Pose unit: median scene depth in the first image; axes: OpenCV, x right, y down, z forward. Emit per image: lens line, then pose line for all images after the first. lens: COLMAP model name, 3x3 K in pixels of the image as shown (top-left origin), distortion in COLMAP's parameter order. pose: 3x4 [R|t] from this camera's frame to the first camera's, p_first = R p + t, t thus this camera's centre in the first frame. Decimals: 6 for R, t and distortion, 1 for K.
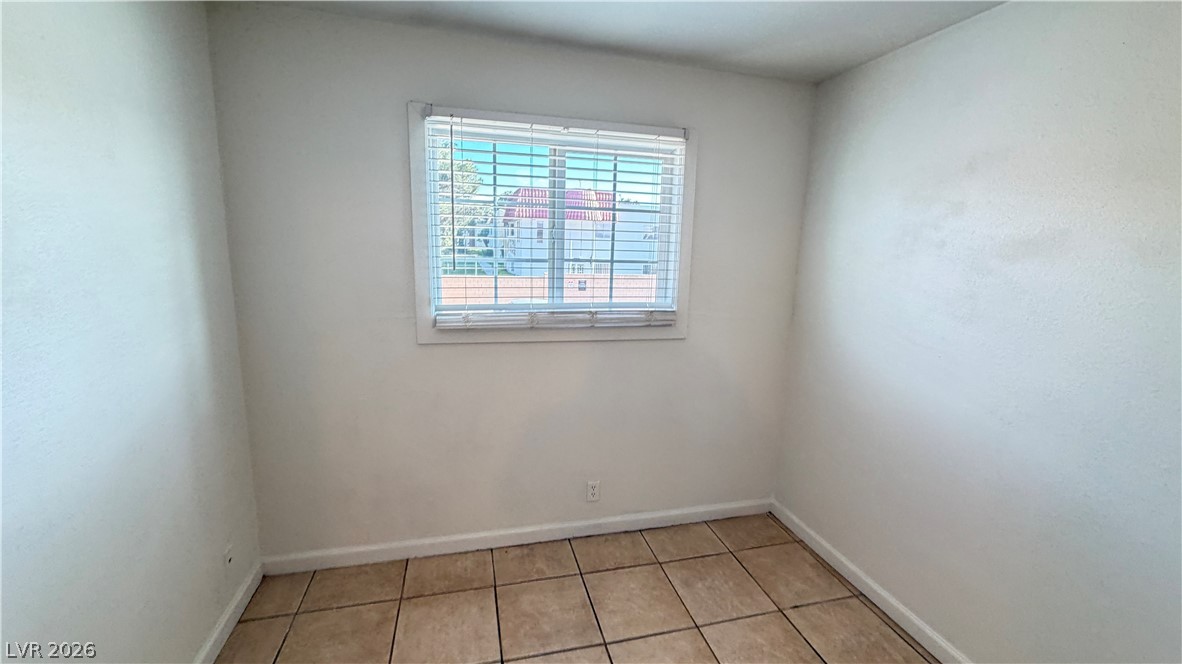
lens RADIAL K [[469.5, 0, 587.6], [0, 469.5, 331.4], [0, 0, 1]] dist [0.000562, -0.000054]
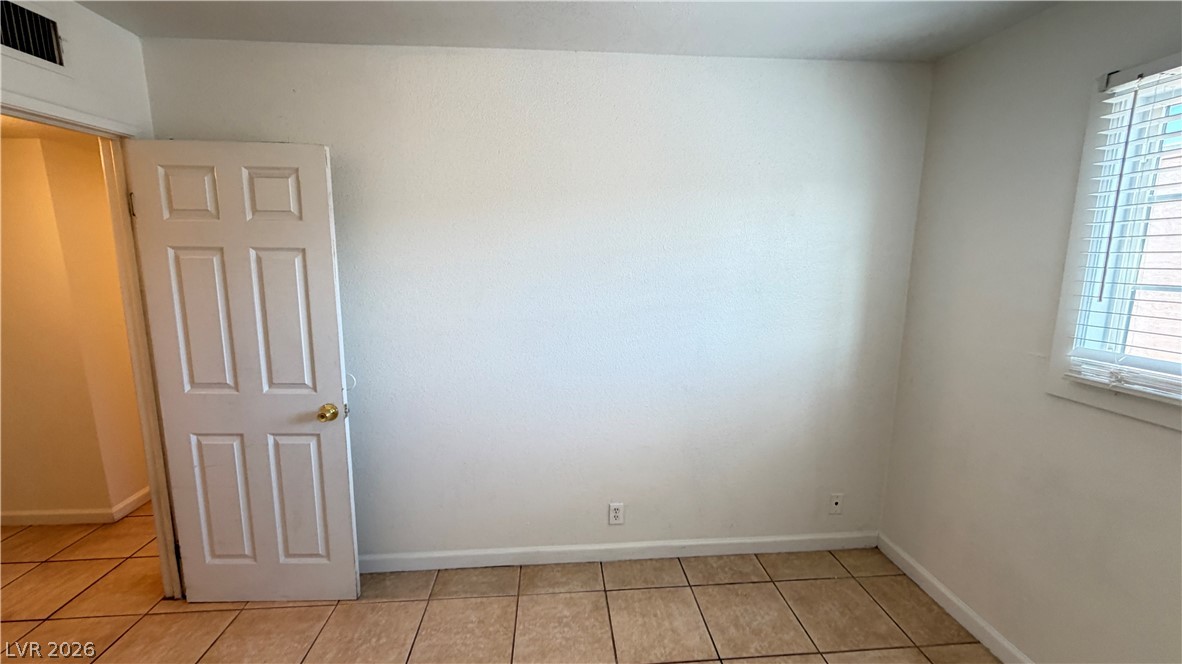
lens RADIAL K [[469.5, 0, 586.5], [0, 469.5, 333.6], [0, 0, 1]] dist [0.000562, -0.000054]
pose [[-0.177249, 0.133170, -0.975115, 0.508481], [-0.187854, 0.968008, 0.166346, -0.053995], [0.966071, 0.212664, -0.146562, 0.358701]]
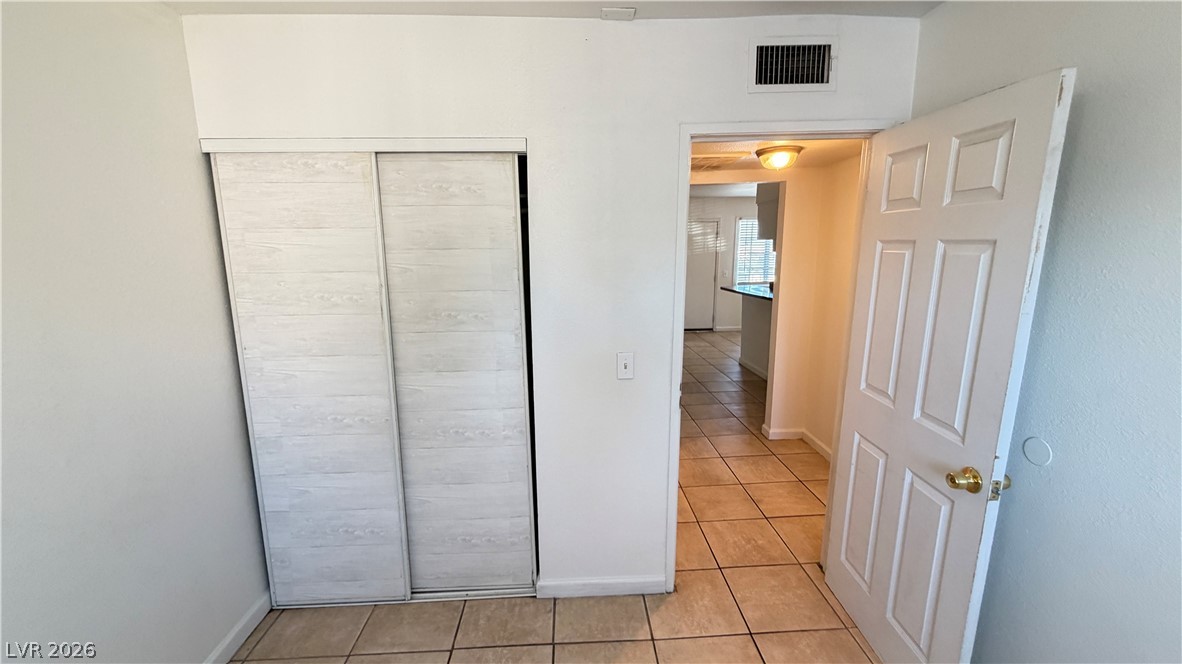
lens RADIAL K [[469.5, 0, 585.3], [0, 469.5, 332.7], [0, 0, 1]] dist [0.000562, -0.000054]
pose [[-0.977176, -0.058560, 0.204199, 0.111206], [0.019205, 0.932964, 0.359457, -0.077134], [-0.211560, 0.355175, -0.910546, 0.382545]]
